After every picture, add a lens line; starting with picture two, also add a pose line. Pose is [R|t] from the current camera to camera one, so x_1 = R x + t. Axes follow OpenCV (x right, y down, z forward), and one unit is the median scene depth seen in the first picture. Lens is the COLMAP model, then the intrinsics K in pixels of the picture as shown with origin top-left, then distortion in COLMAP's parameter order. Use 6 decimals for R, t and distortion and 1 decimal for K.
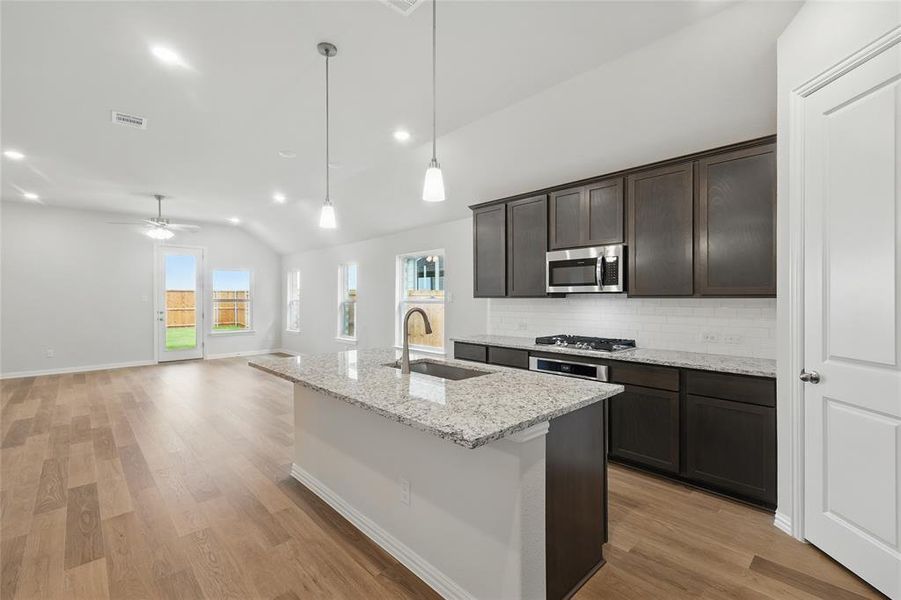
lens RADIAL K [[399.0, 0, 453.4], [0, 399.0, 298.8], [0, 0, 1]] dist [0.001173, 0.000680]
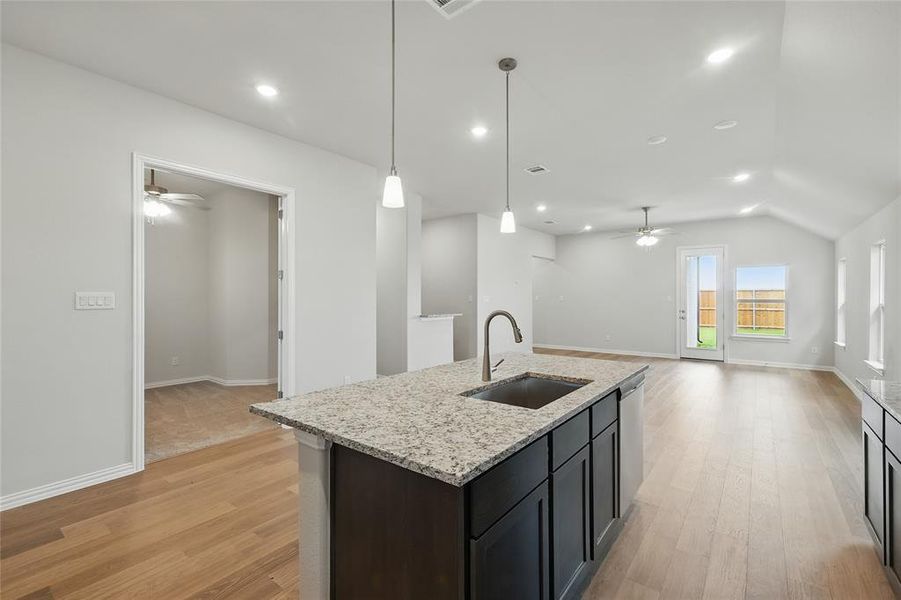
lens RADIAL K [[399.0, 0, 453.6], [0, 399.0, 297.9], [0, 0, 1]] dist [0.001173, 0.000680]
pose [[0.144604, 0.002679, -0.989486, 0.417552], [-0.002902, 0.999993, 0.002284, -0.004485], [0.989485, 0.002541, 0.144611, 0.414987]]
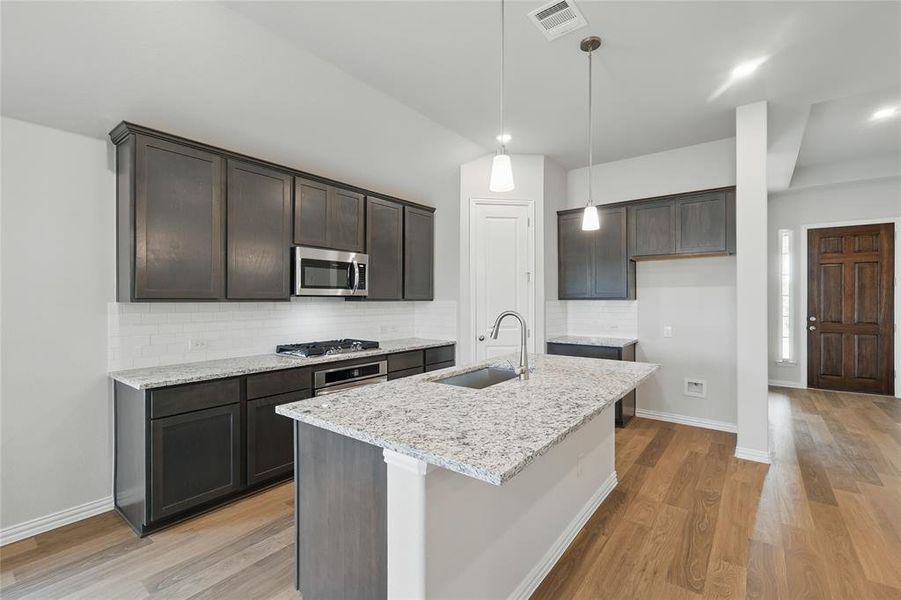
lens RADIAL K [[399.0, 0, 455.1], [0, 399.0, 299.2], [0, 0, 1]] dist [0.001173, 0.000680]
pose [[-0.162263, 0.005273, 0.986733, -0.517855], [0.009099, 0.999951, -0.003847, -0.000605], [-0.986706, 0.008354, -0.162303, 0.657013]]
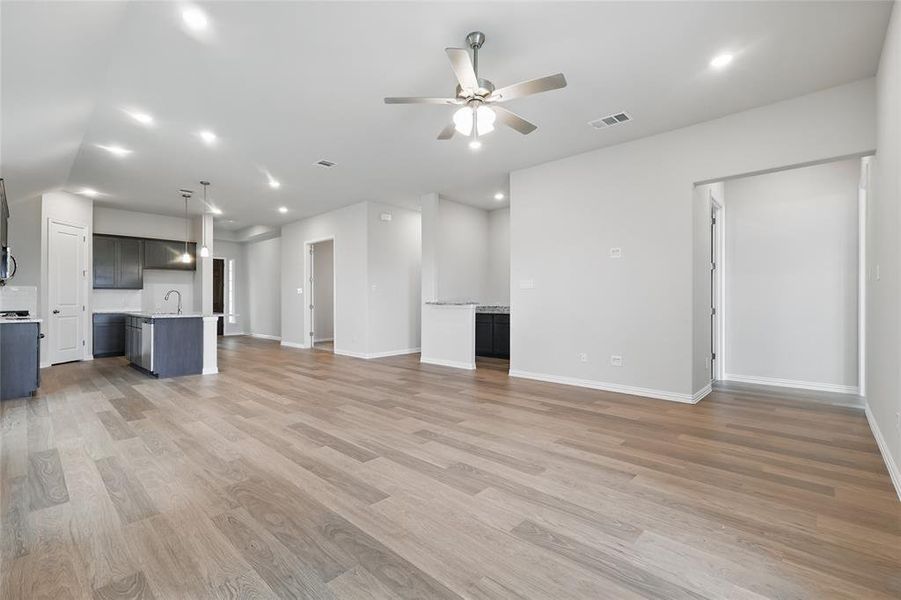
lens RADIAL K [[399.0, 0, 451.0], [0, 399.0, 299.9], [0, 0, 1]] dist [0.001173, 0.000680]
pose [[-0.998205, 0.004141, -0.059753, -0.941171], [0.003908, 0.999984, 0.004002, 0.047934], [0.059769, 0.003761, -0.998205, 1.996177]]
